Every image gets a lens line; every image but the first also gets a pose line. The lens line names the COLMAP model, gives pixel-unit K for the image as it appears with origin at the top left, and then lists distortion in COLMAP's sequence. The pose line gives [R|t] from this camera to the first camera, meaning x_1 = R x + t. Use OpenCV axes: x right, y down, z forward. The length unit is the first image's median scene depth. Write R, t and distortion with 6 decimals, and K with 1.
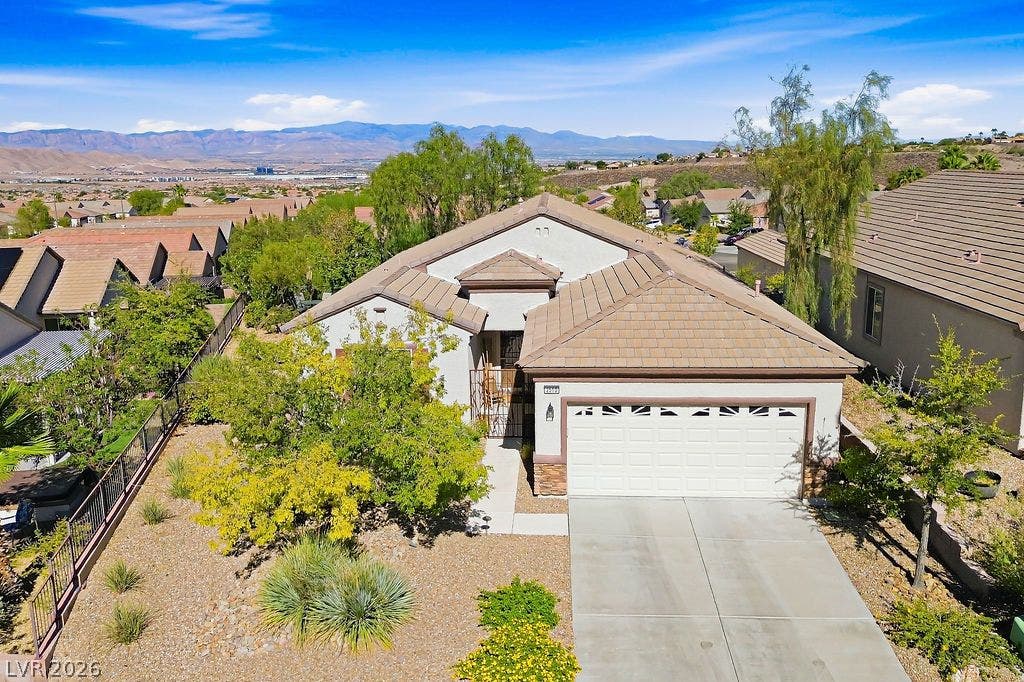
lens RADIAL K [[967.5, 0, 487.4], [0, 967.5, 341.9], [0, 0, 1]] dist [0.031667, 0.000000]
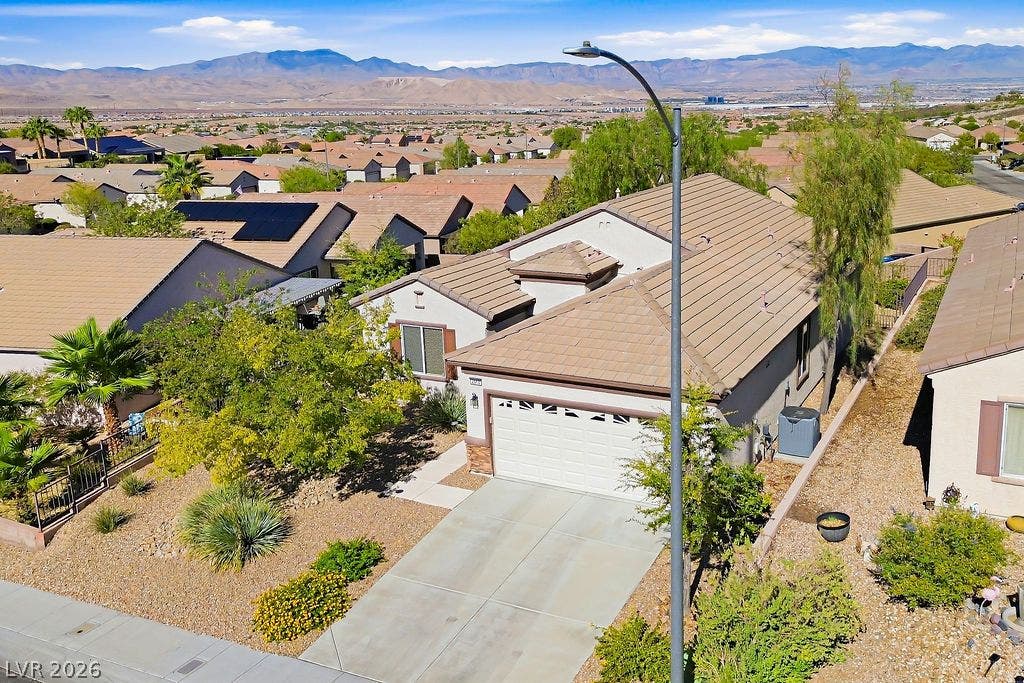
lens RADIAL K [[967.5, 0, 512.3], [0, 967.5, 330.9], [0, 0, 1]] dist [0.031667, 0.000000]
pose [[0.909138, 0.088368, -0.407013, 0.559878], [-0.063735, 0.995241, 0.073717, -0.095964], [0.411590, -0.041078, 0.910443, -0.016802]]
